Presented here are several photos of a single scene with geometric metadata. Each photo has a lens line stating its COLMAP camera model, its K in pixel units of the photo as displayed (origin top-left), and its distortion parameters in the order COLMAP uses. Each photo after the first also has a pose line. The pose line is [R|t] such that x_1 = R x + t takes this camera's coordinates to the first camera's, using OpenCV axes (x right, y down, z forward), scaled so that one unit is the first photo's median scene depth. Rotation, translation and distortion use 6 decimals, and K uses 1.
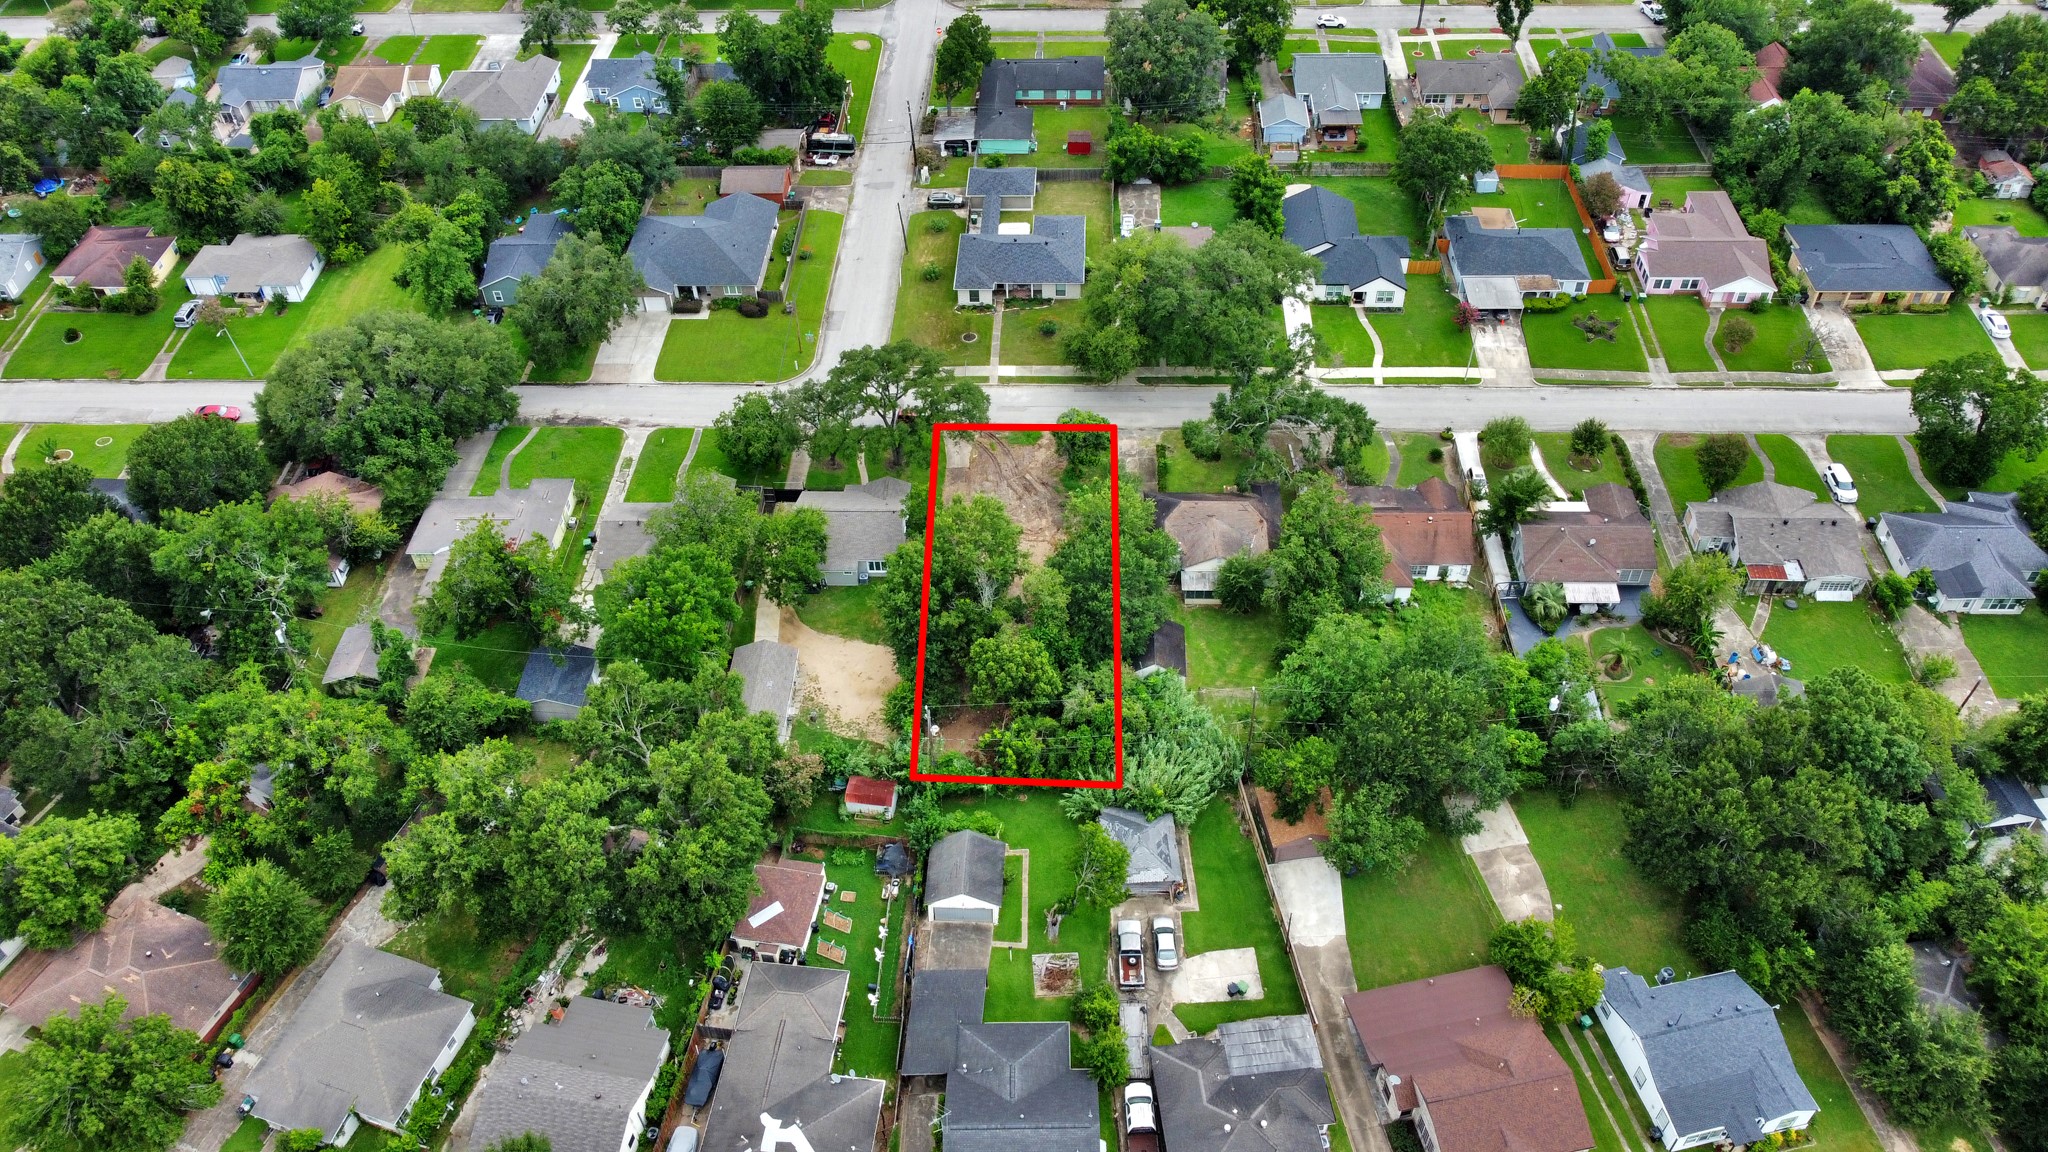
lens RADIAL K [[1555.8, 0, 1019.0], [0, 1555.8, 564.4], [0, 0, 1]] dist [0.001690, -0.007577]
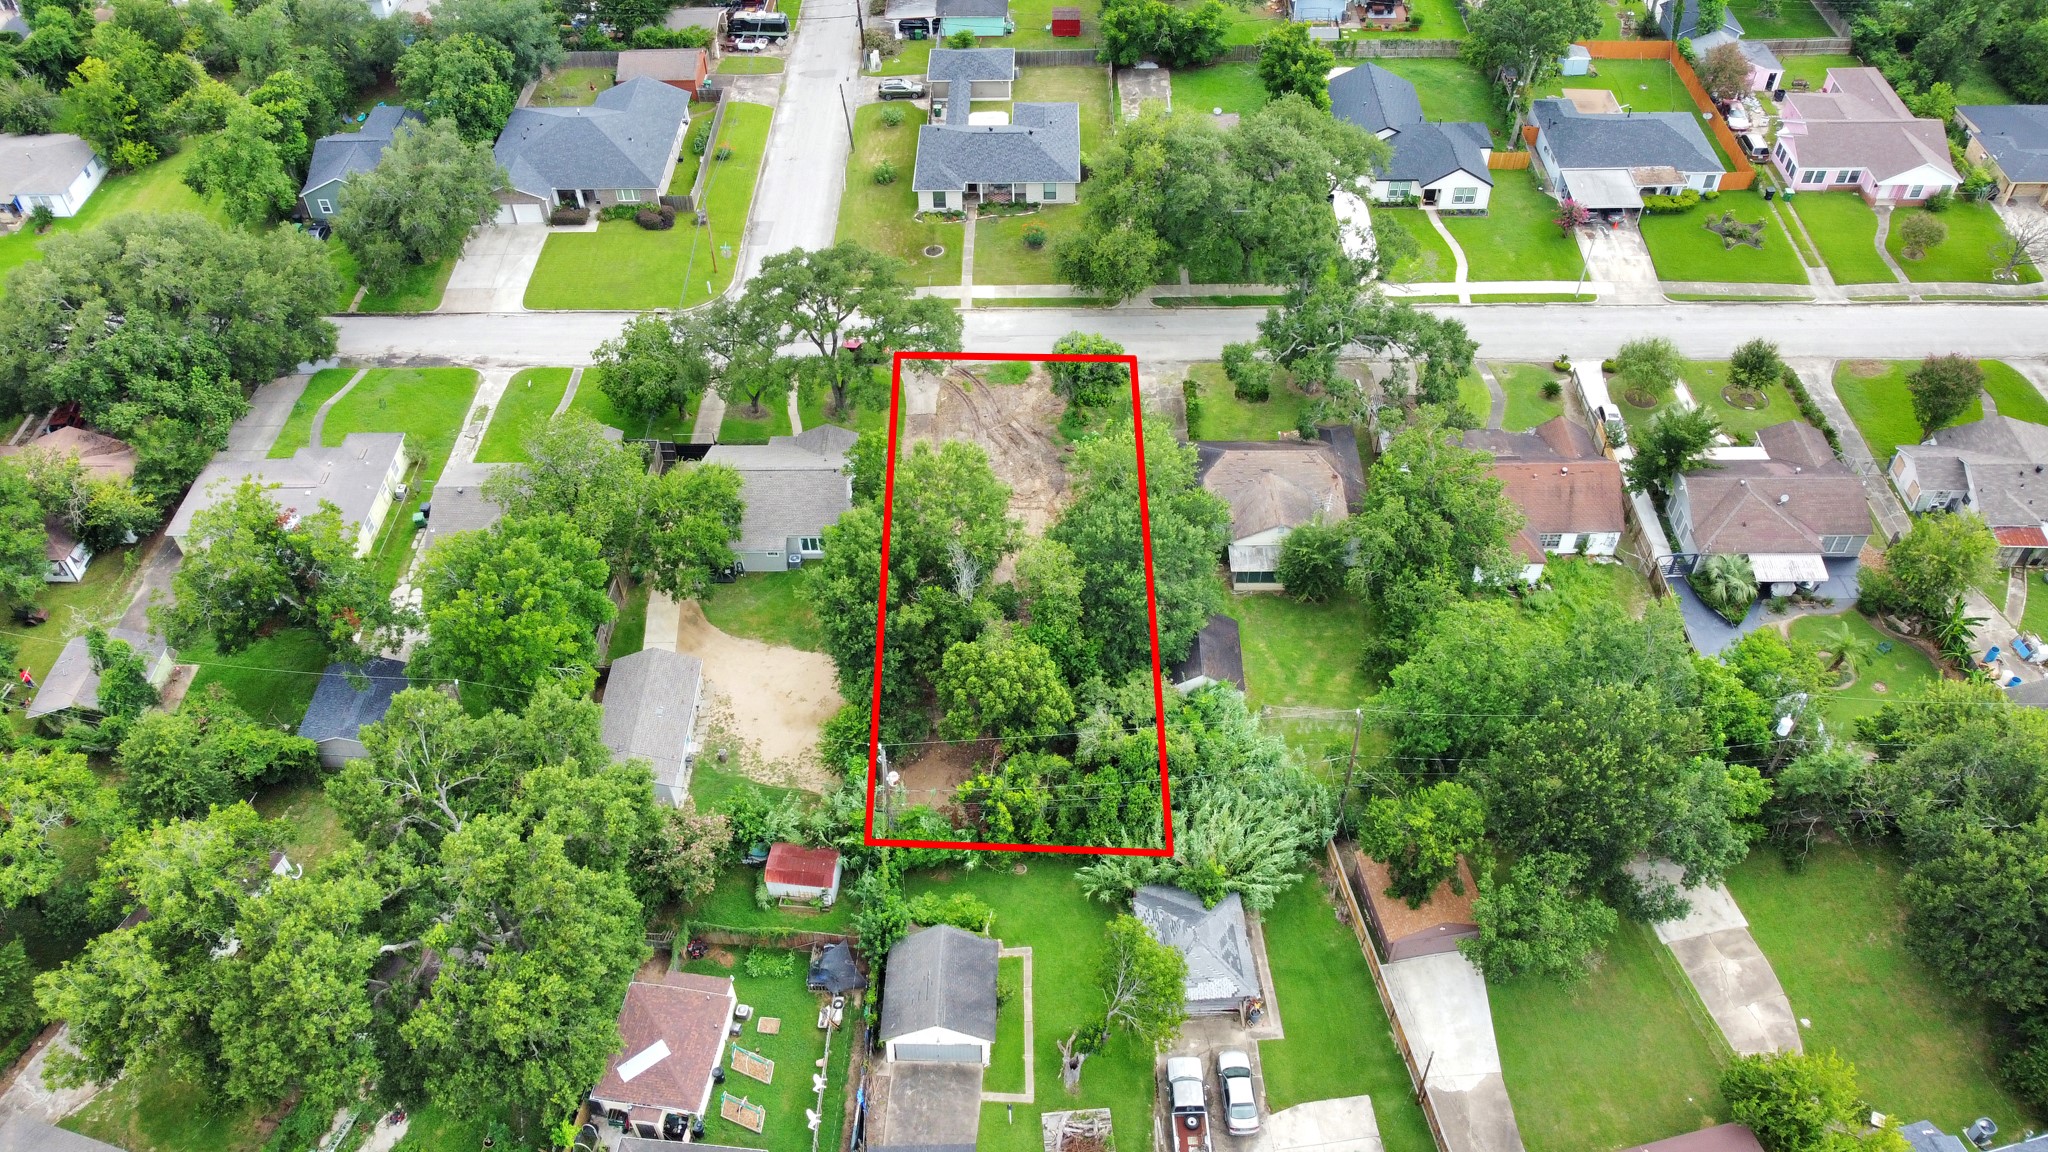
lens RADIAL K [[1555.8, 0, 1019.0], [0, 1555.8, 564.4], [0, 0, 1]] dist [0.001690, -0.007577]
pose [[0.999646, -0.012675, 0.023376, -0.010015], [0.012546, 0.999905, 0.005650, 0.006811], [-0.023445, -0.005355, 0.999711, 0.233753]]
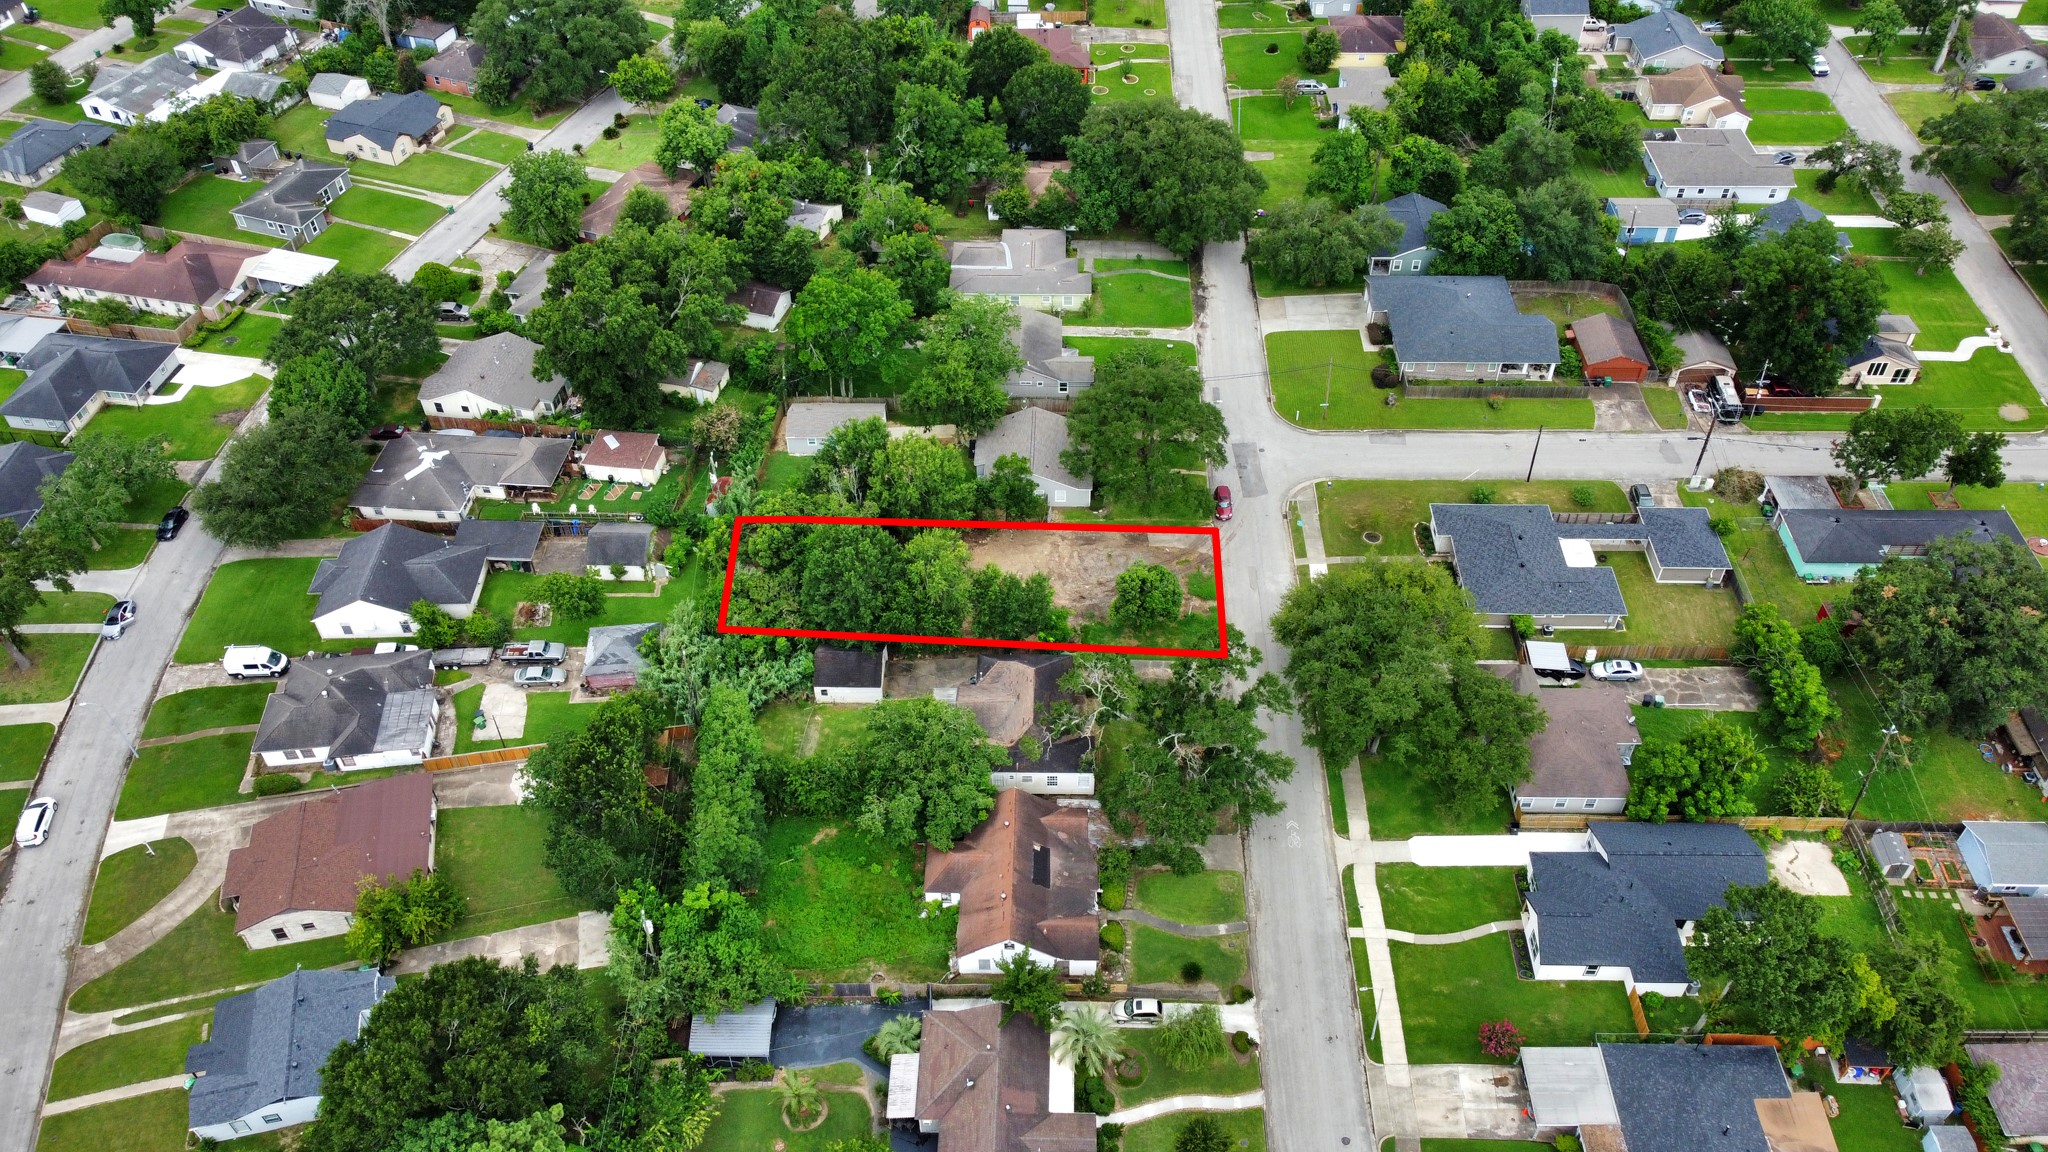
lens RADIAL K [[1555.8, 0, 1019.0], [0, 1555.8, 564.4], [0, 0, 1]] dist [0.001690, -0.007577]
pose [[0.013544, 0.715641, -0.698337, 0.616505], [-0.693241, 0.510020, 0.509212, -0.468301], [0.720579, 0.477220, 0.503019, 0.445789]]
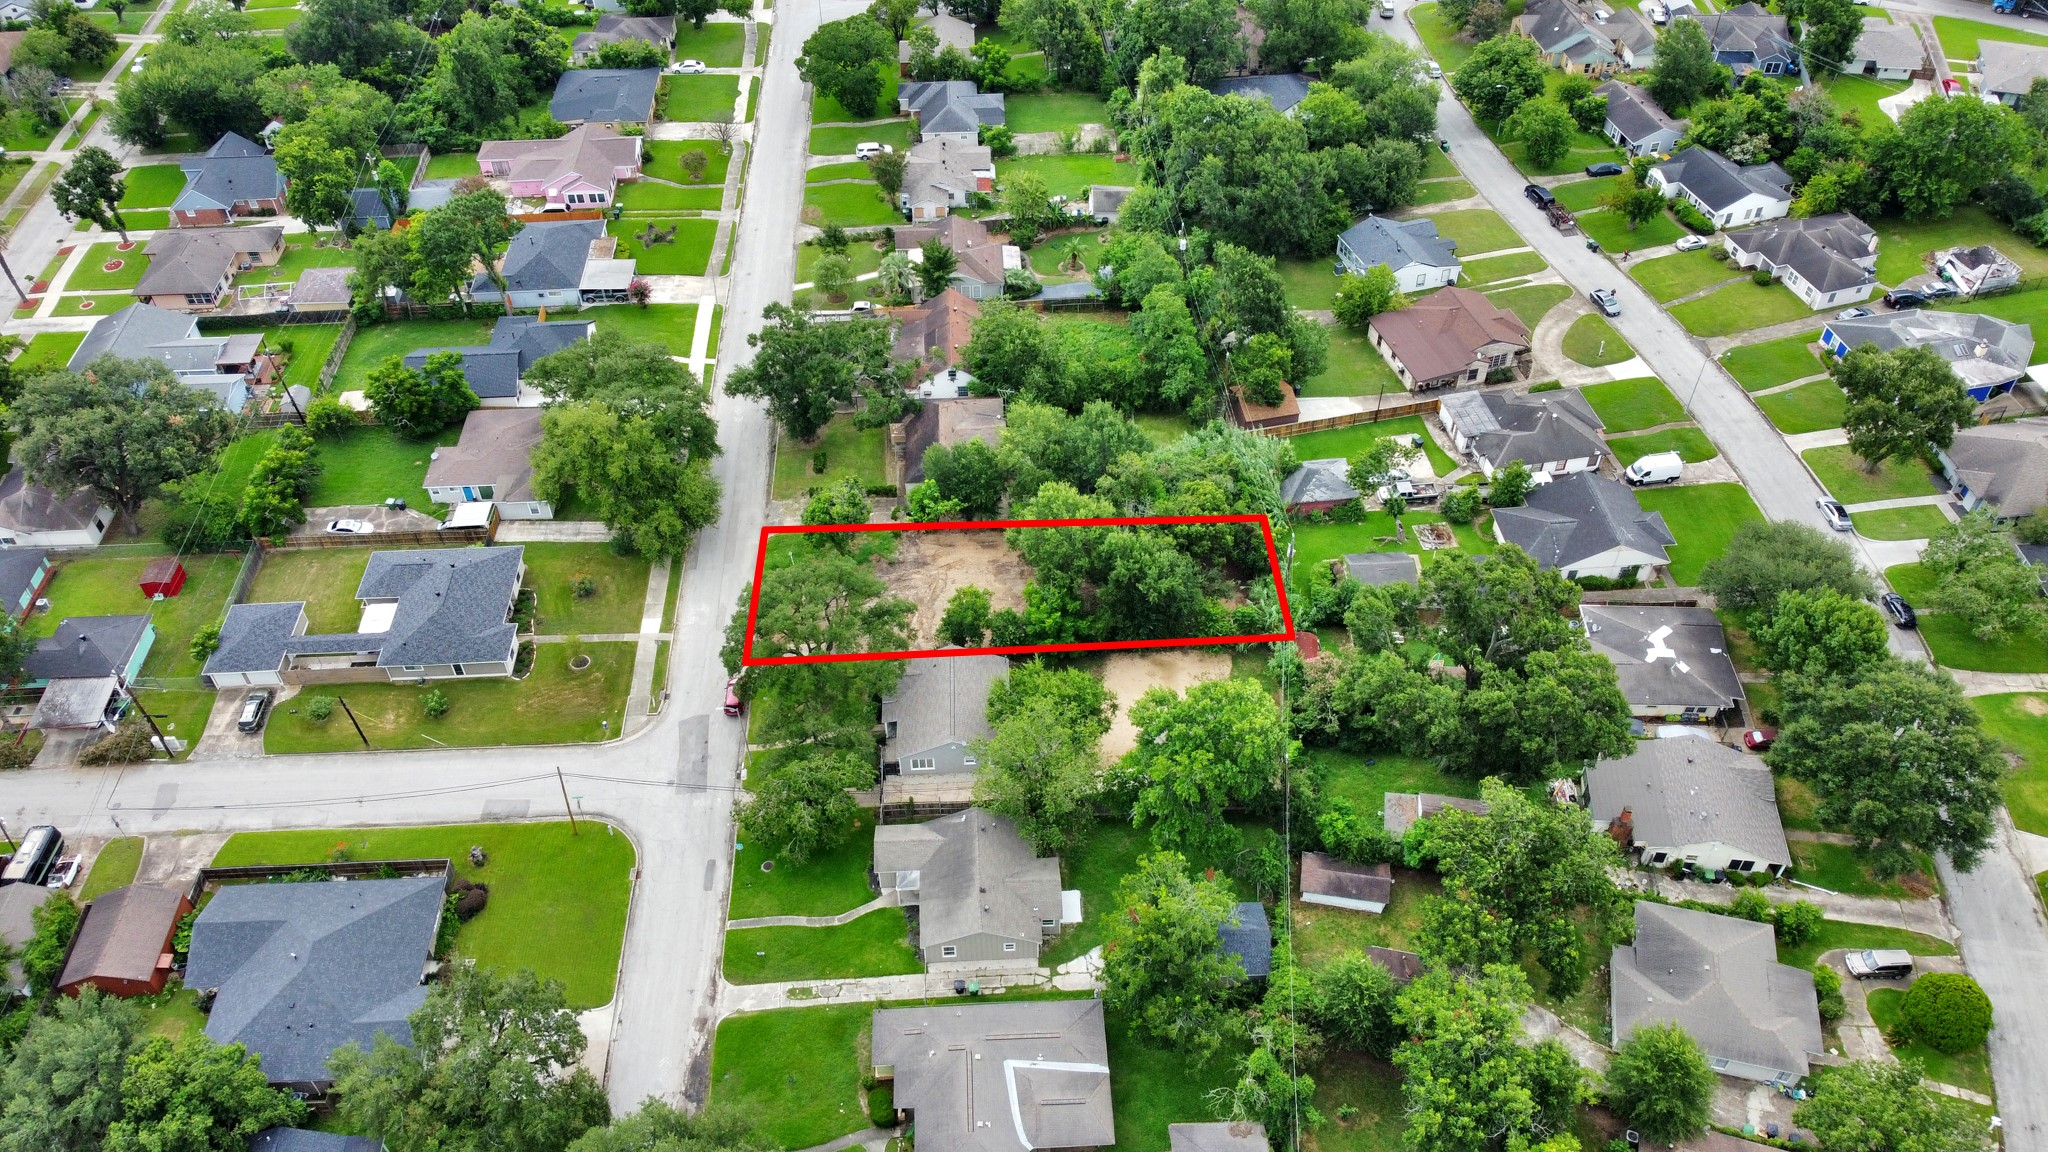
lens RADIAL K [[1555.8, 0, 1019.0], [0, 1555.8, 564.4], [0, 0, 1]] dist [0.001690, -0.007577]
pose [[-0.083701, -0.677432, 0.730808, -0.632272], [0.712514, 0.472022, 0.519153, -0.446046], [-0.696648, 0.564164, 0.443171, 0.482763]]
